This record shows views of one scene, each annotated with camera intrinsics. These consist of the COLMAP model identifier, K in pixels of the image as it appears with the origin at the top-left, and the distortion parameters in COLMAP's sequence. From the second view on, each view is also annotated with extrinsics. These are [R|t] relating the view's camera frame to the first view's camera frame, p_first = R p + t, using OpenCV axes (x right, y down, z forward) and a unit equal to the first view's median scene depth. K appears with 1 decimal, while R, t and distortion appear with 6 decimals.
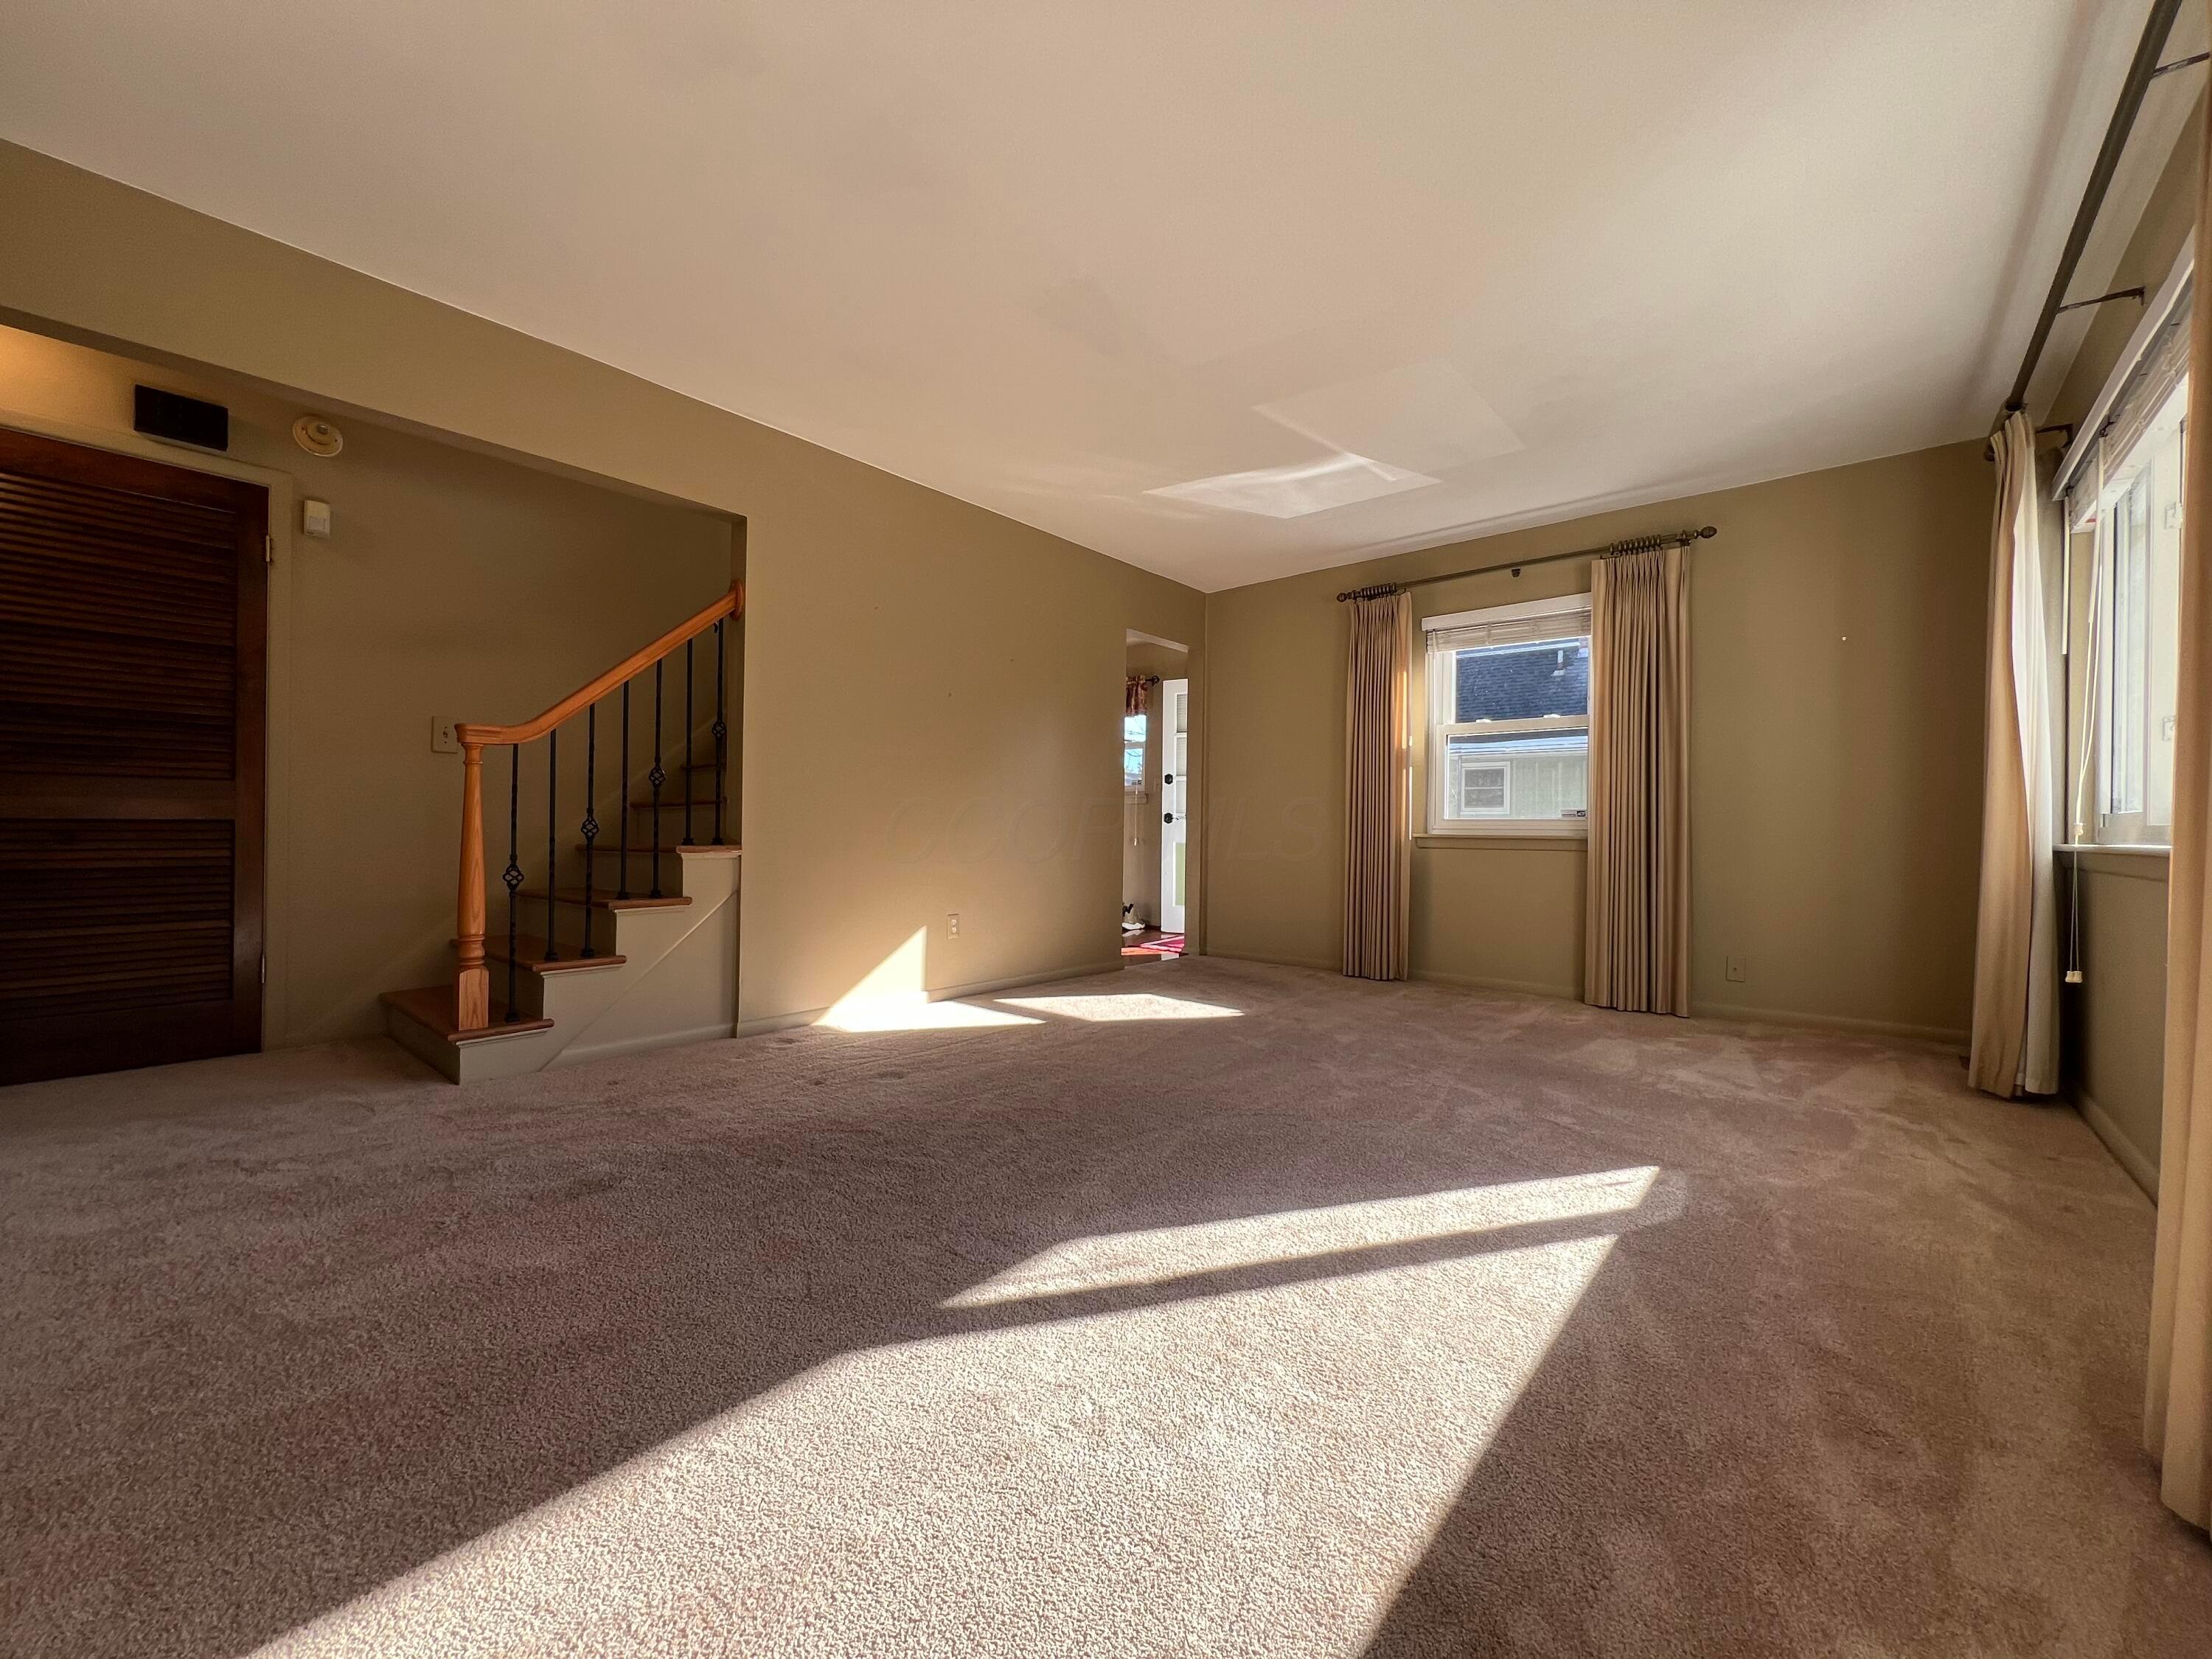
lens RADIAL K [[878.0, 0, 1092.9], [0, 878.0, 824.5], [0, 0, 1]] dist [-0.002764, -0.000082]
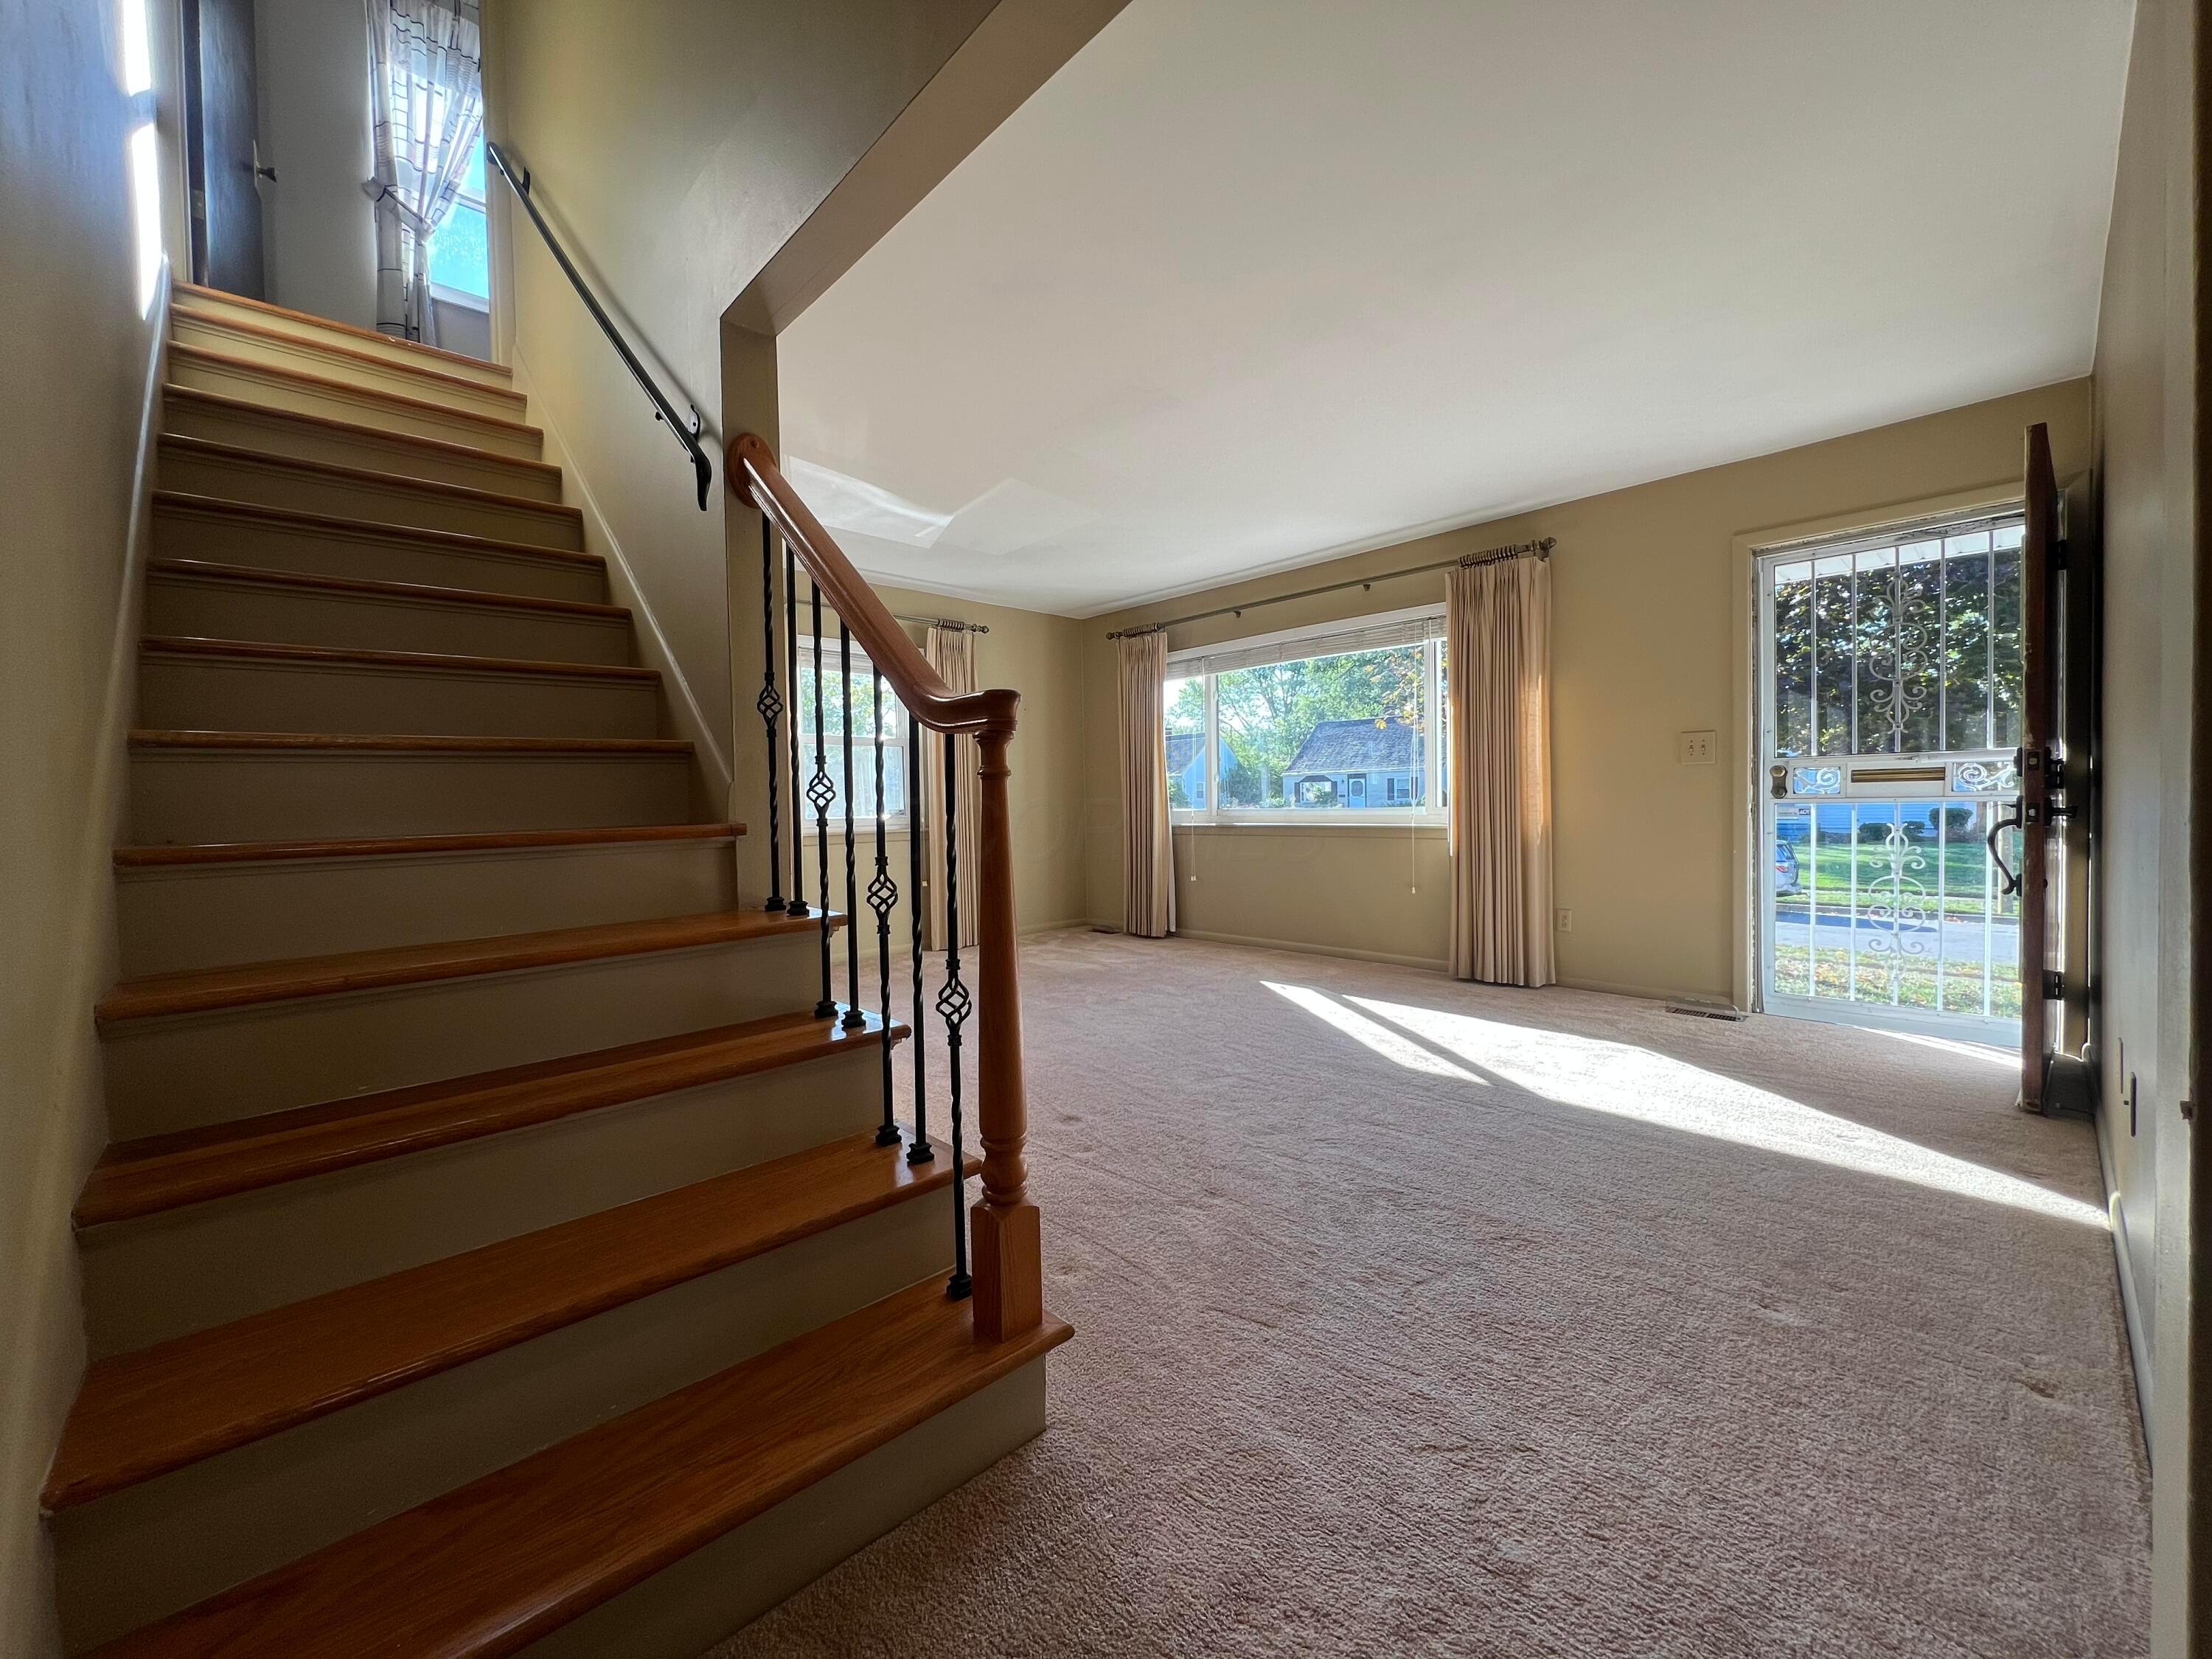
lens RADIAL K [[878.0, 0, 1106.8], [0, 878.0, 828.2], [0, 0, 1]] dist [-0.002764, -0.000082]
pose [[0.102266, -0.042441, 0.993851, -0.959064], [0.015142, 0.999040, 0.041105, -0.049649], [-0.994642, 0.010845, 0.102810, 0.725486]]
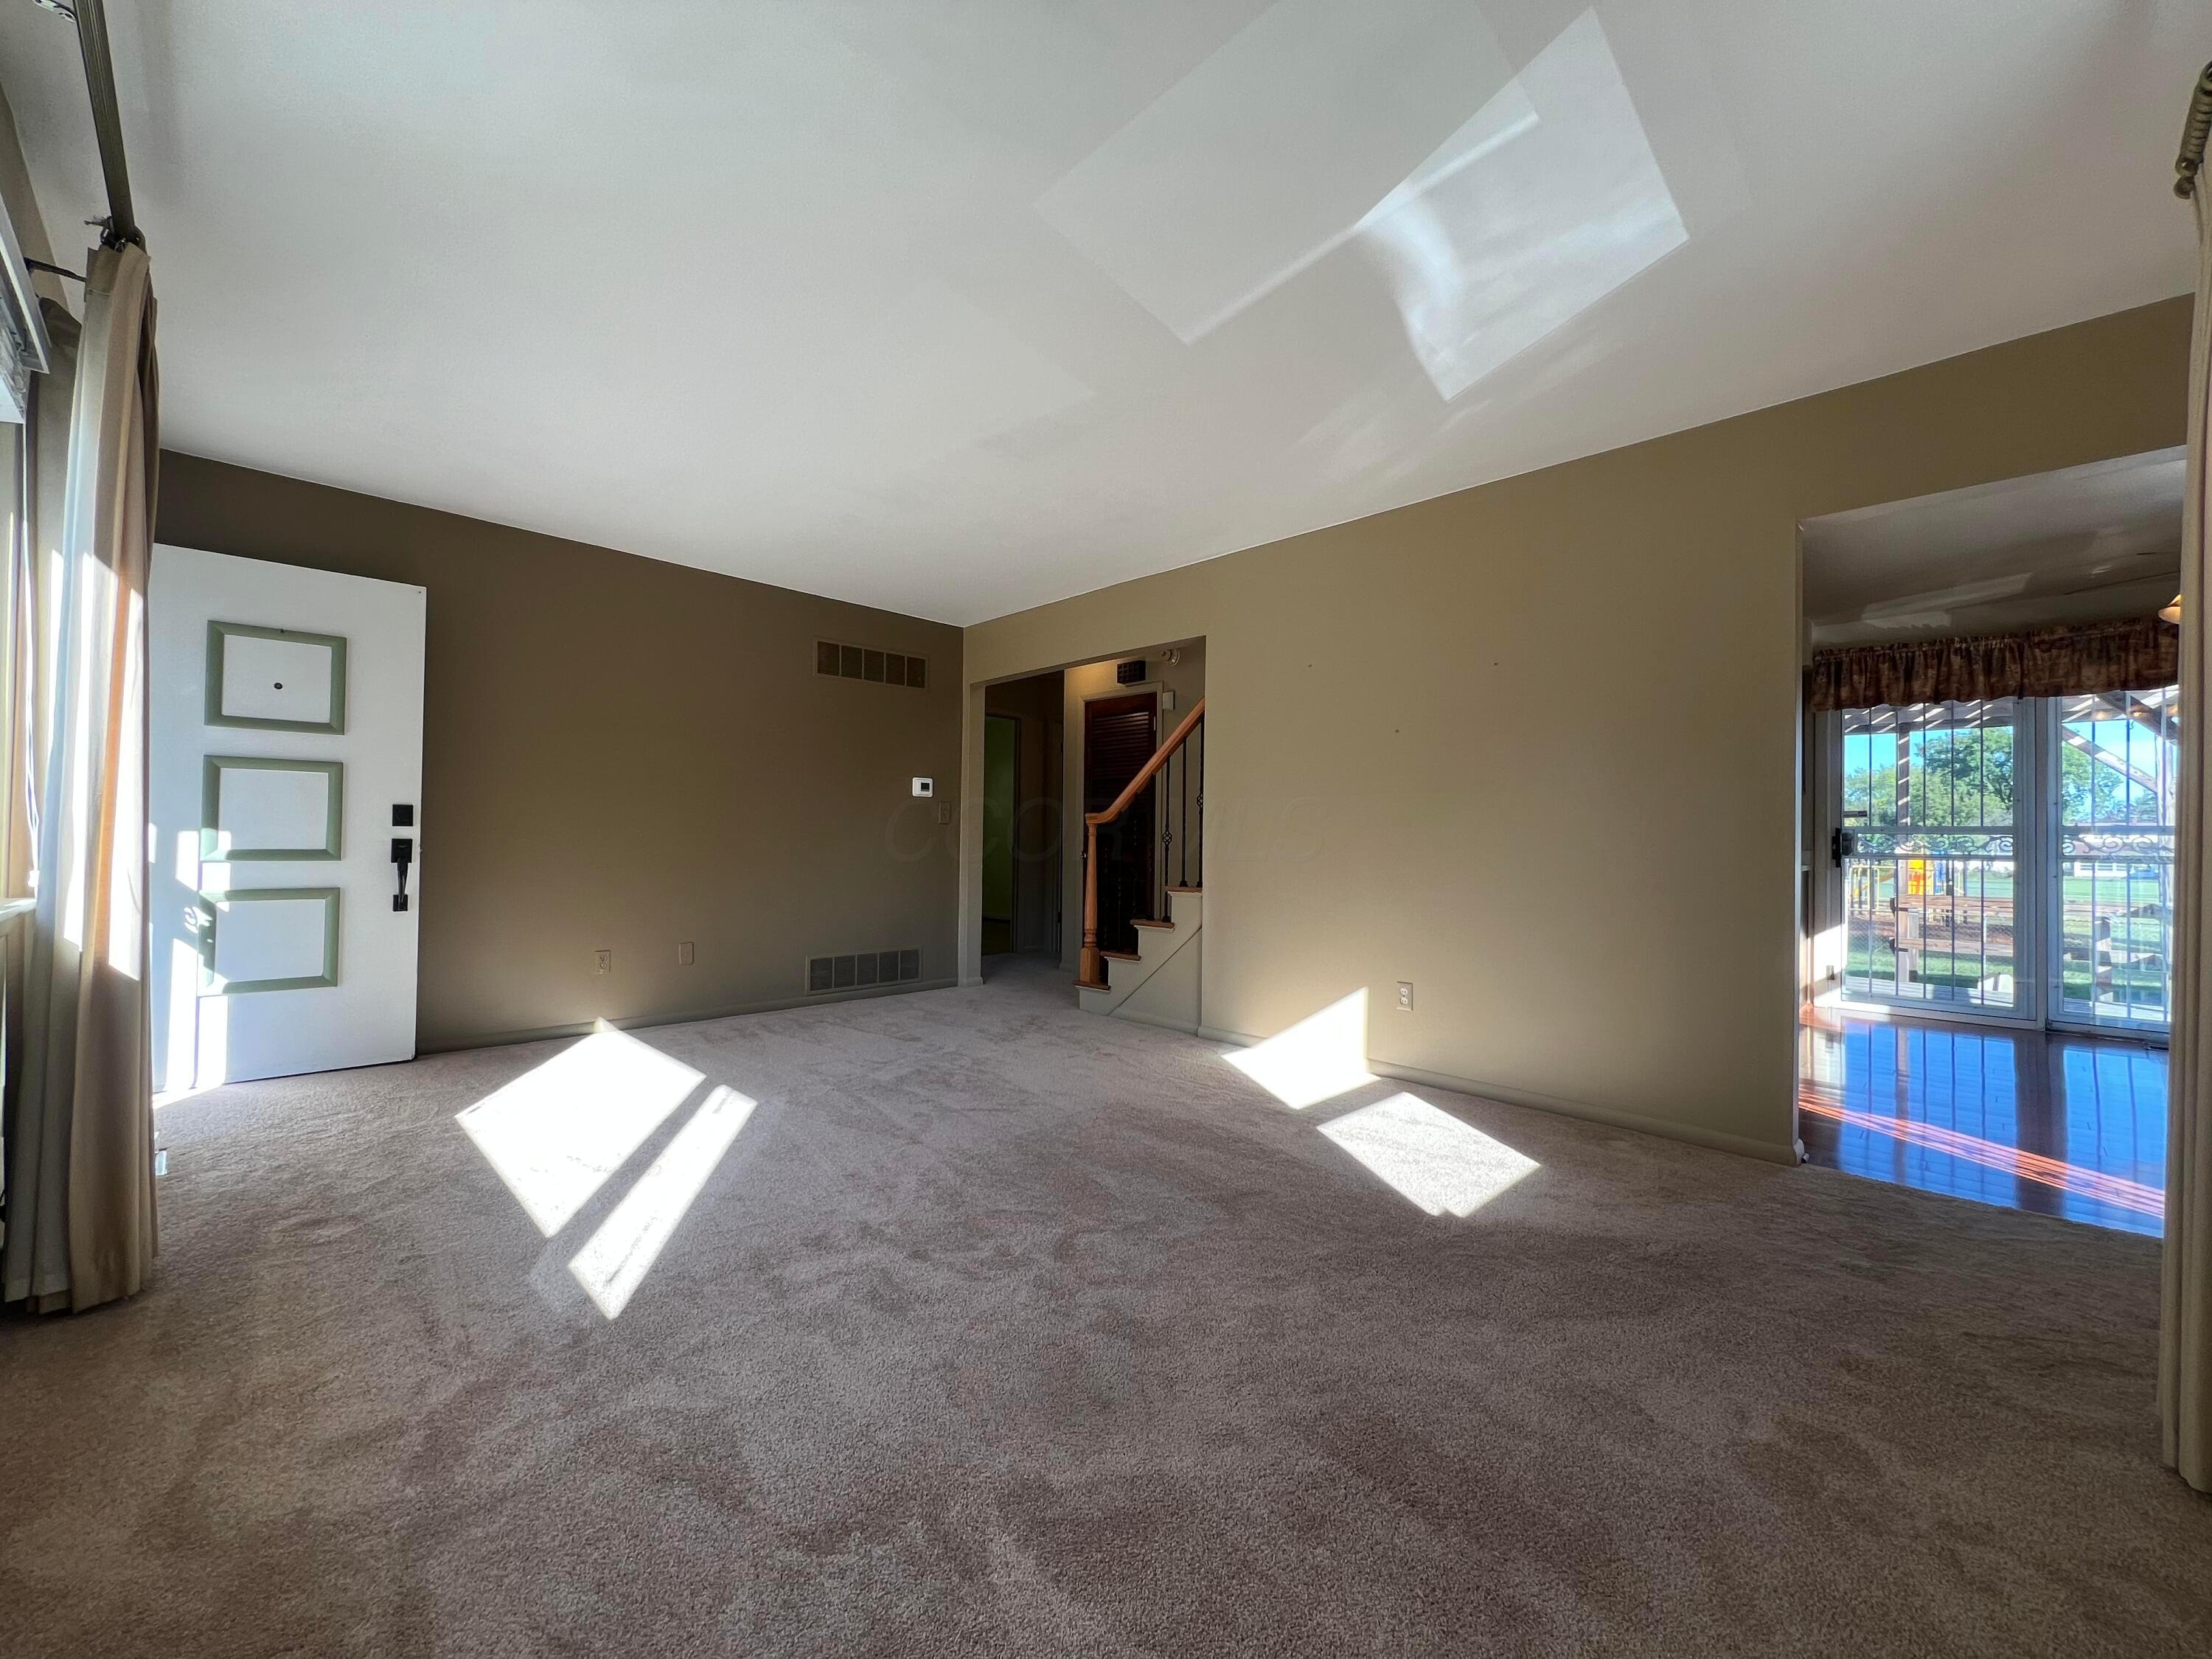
lens RADIAL K [[878.0, 0, 1106.9], [0, 878.0, 820.3], [0, 0, 1]] dist [-0.002764, -0.000082]
pose [[-0.076129, -0.036470, -0.996431, 0.904398], [-0.010787, 0.999303, -0.035751, -0.028853], [0.997040, 0.008026, -0.076469, 0.956291]]
